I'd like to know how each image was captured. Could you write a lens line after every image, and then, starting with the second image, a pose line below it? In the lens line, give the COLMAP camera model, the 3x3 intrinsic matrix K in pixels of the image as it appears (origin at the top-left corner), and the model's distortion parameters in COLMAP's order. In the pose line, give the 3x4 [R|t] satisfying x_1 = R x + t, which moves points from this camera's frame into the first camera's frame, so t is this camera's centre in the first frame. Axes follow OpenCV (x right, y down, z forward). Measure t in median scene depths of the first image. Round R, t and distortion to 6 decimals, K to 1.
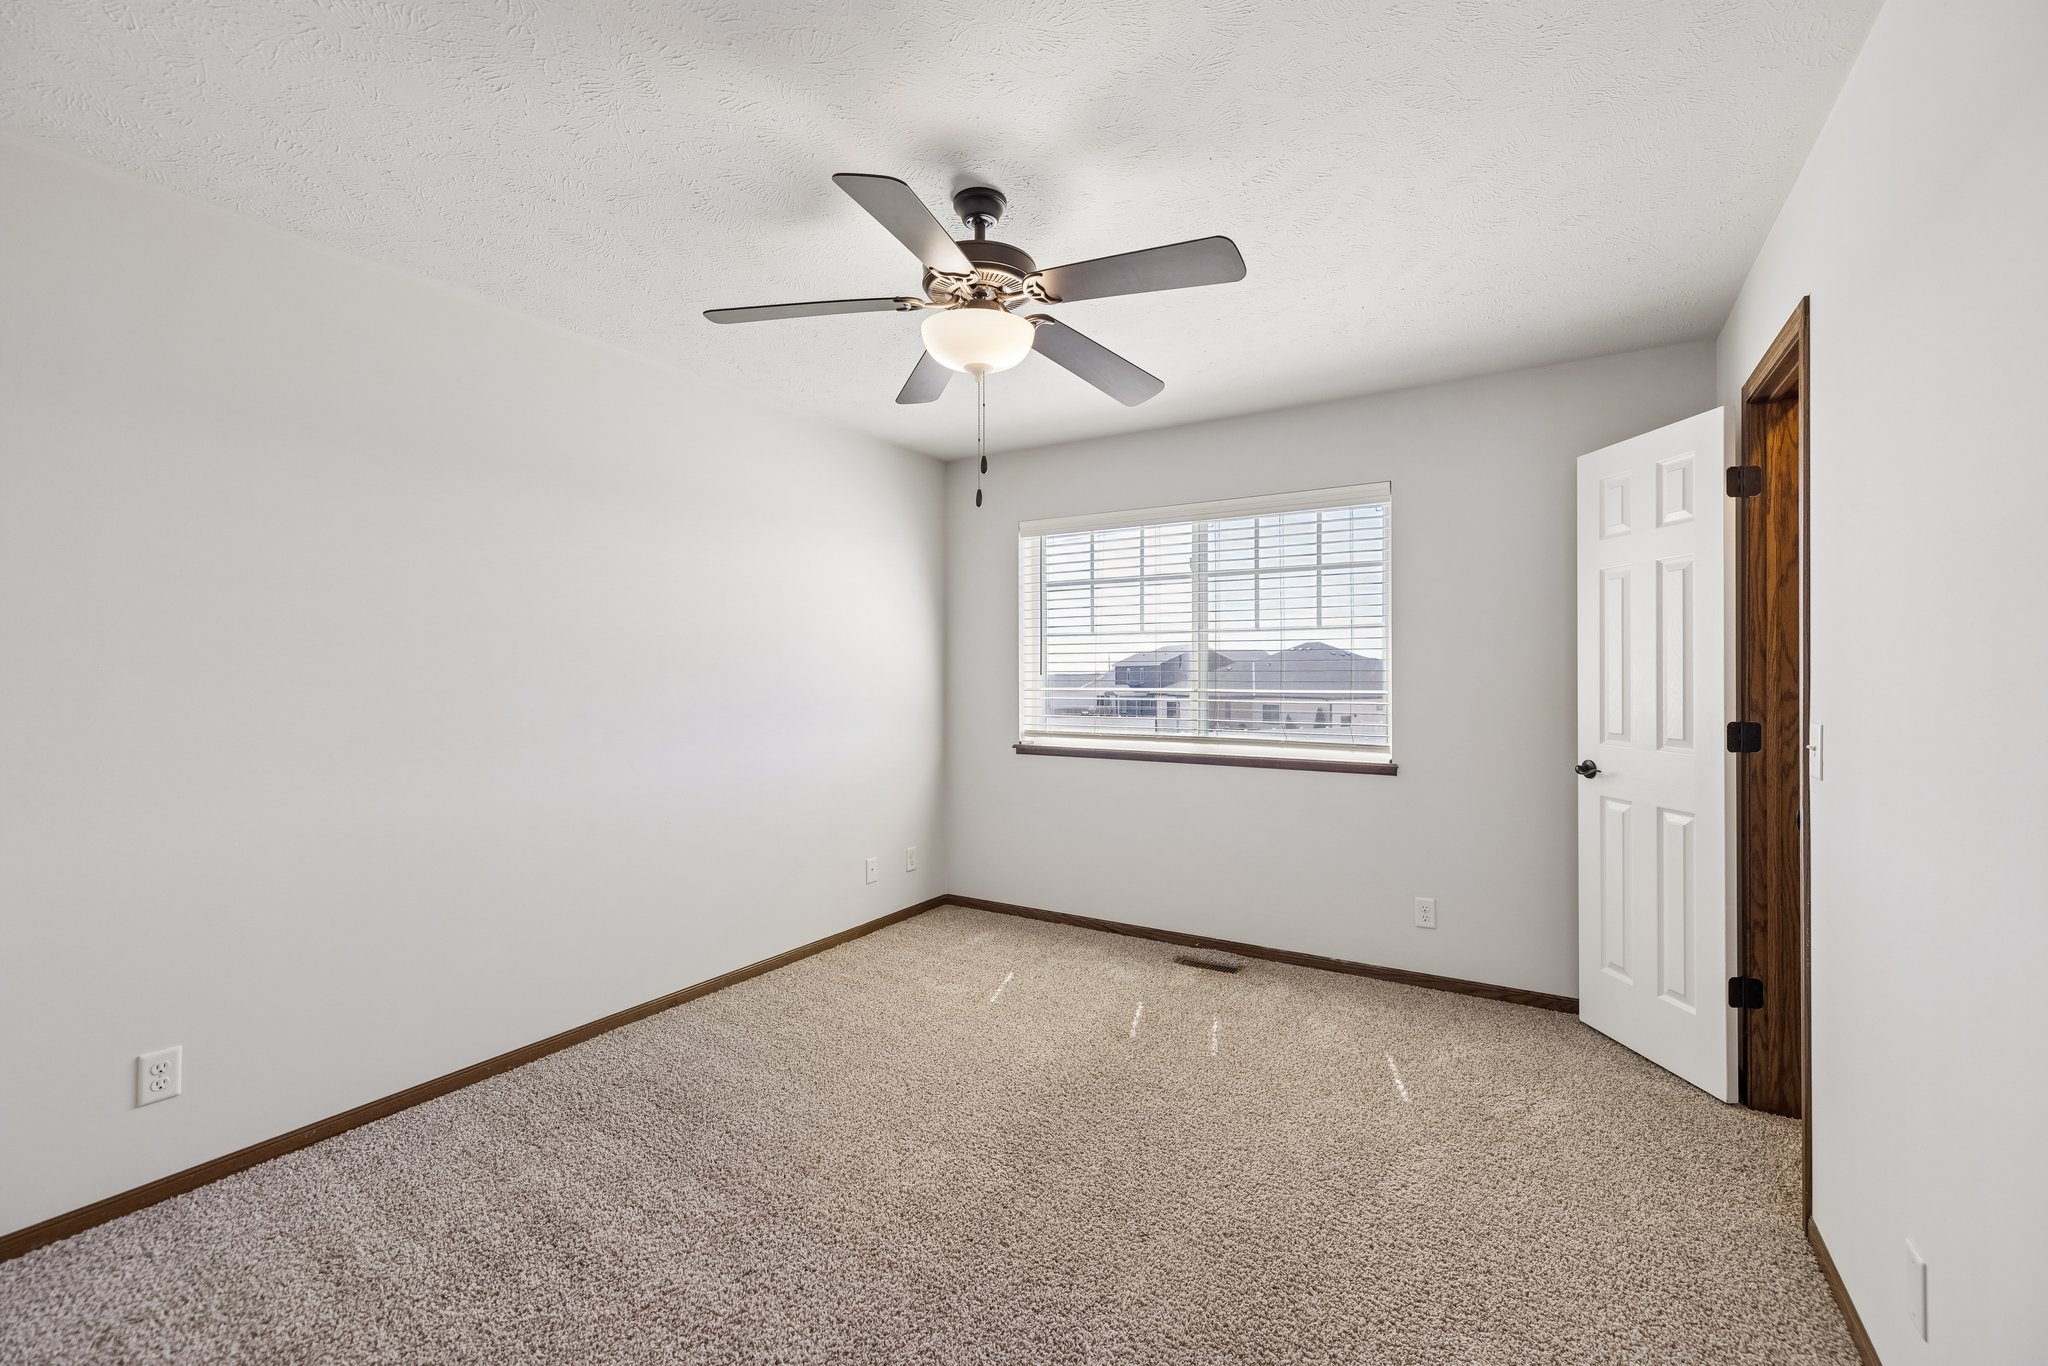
lens RADIAL K [[861.3, 0, 1021.9], [0, 861.3, 681.8], [0, 0, 1]] dist [0.003024, 0.000381]
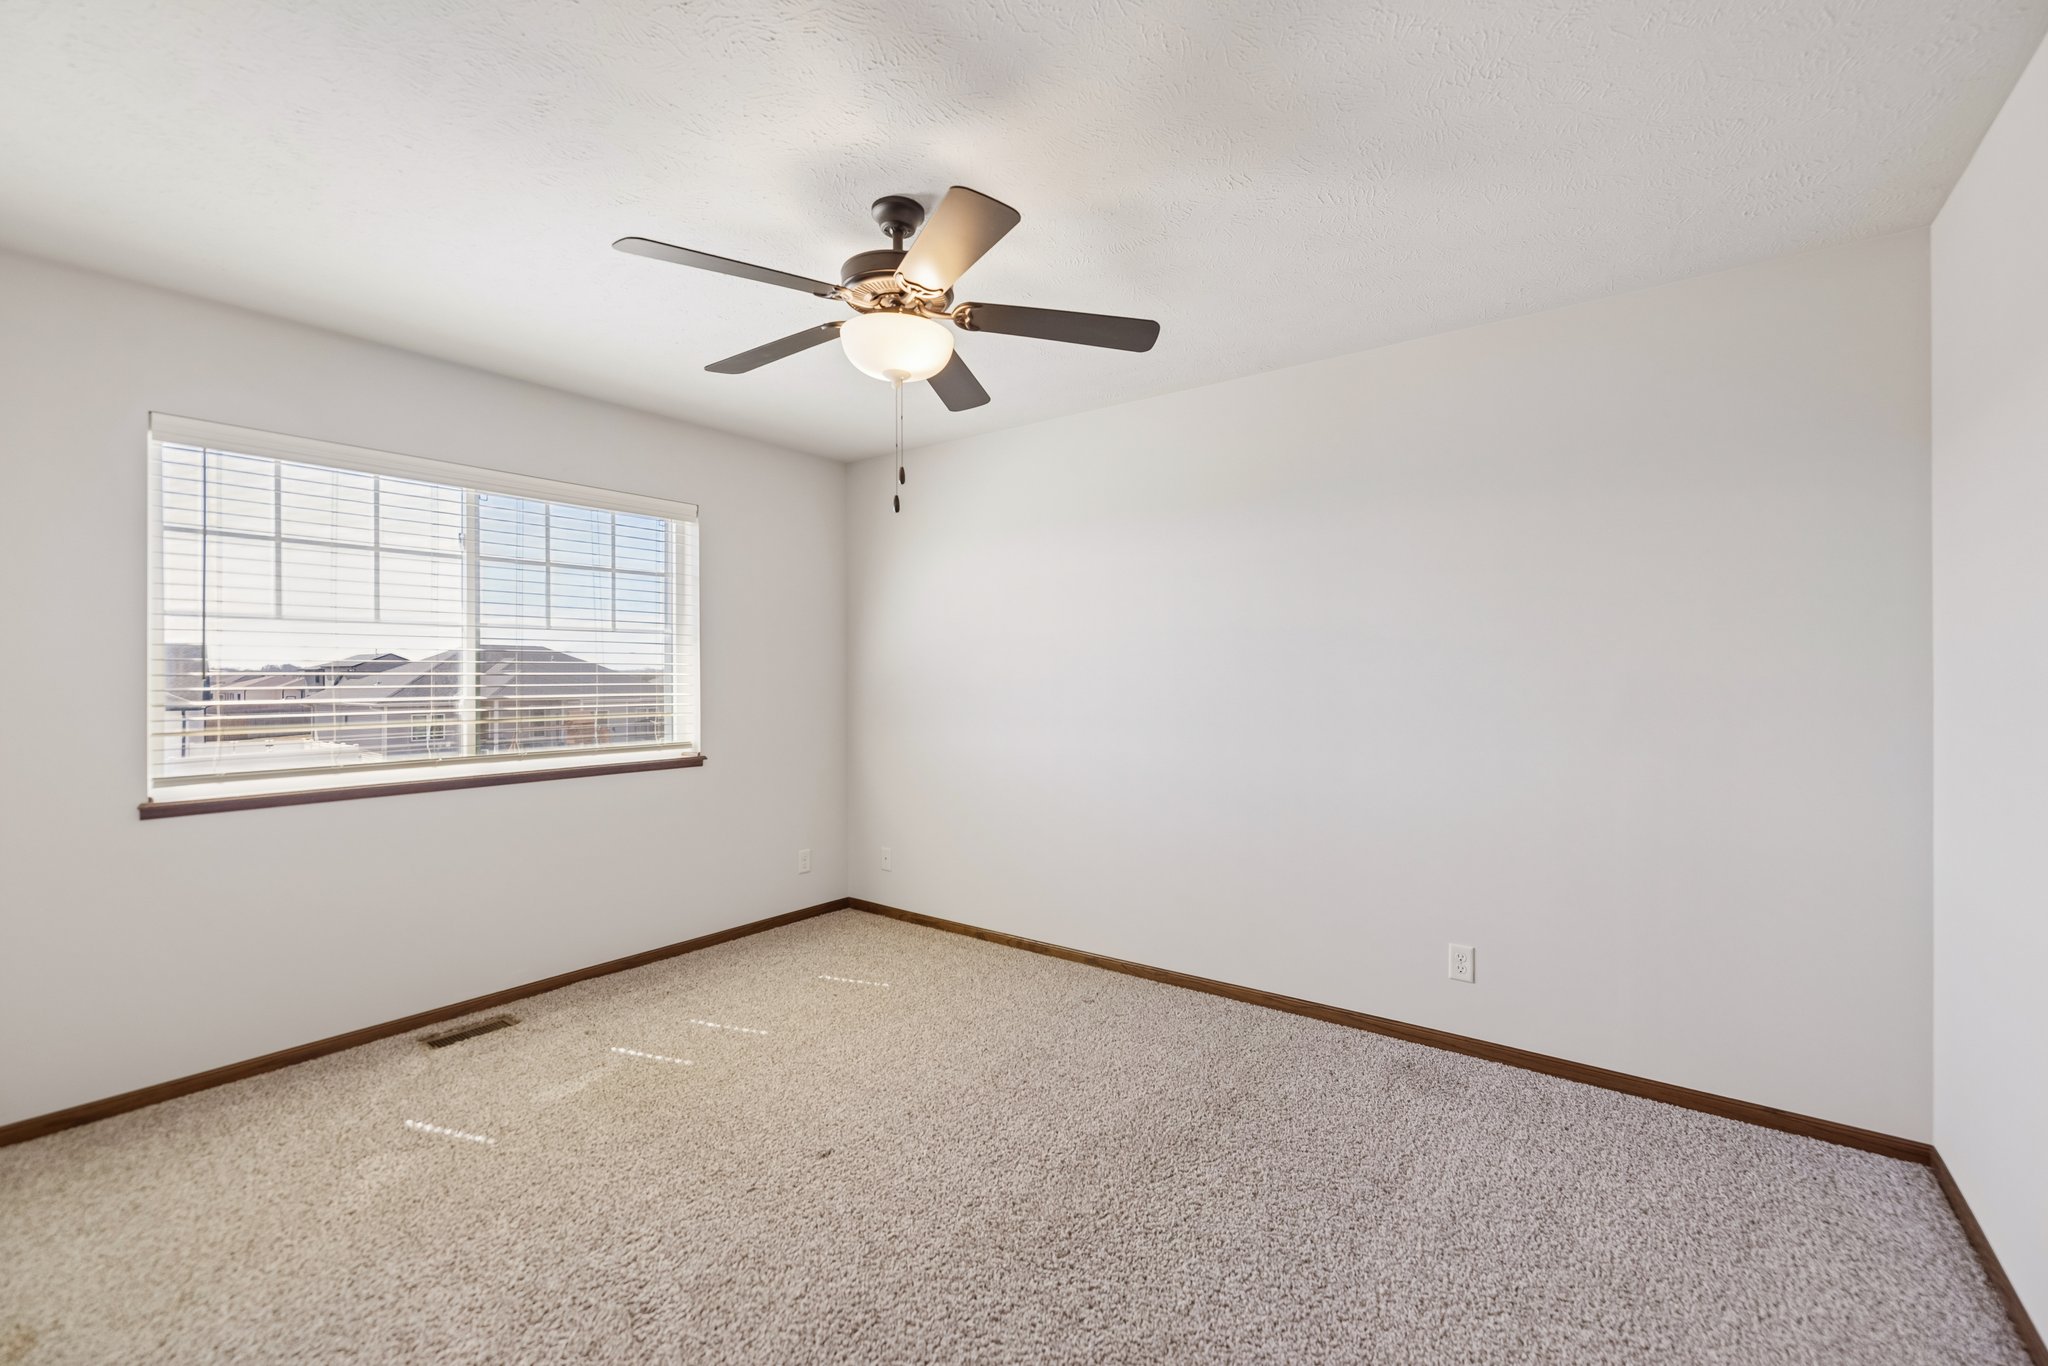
lens RADIAL K [[861.3, 0, 1027.8], [0, 861.3, 676.8], [0, 0, 1]] dist [0.003024, 0.000381]
pose [[0.094469, -0.004740, 0.995517, -0.555225], [0.011951, 0.999922, 0.003627, -0.006090], [-0.995456, 0.011555, 0.094518, 0.398152]]
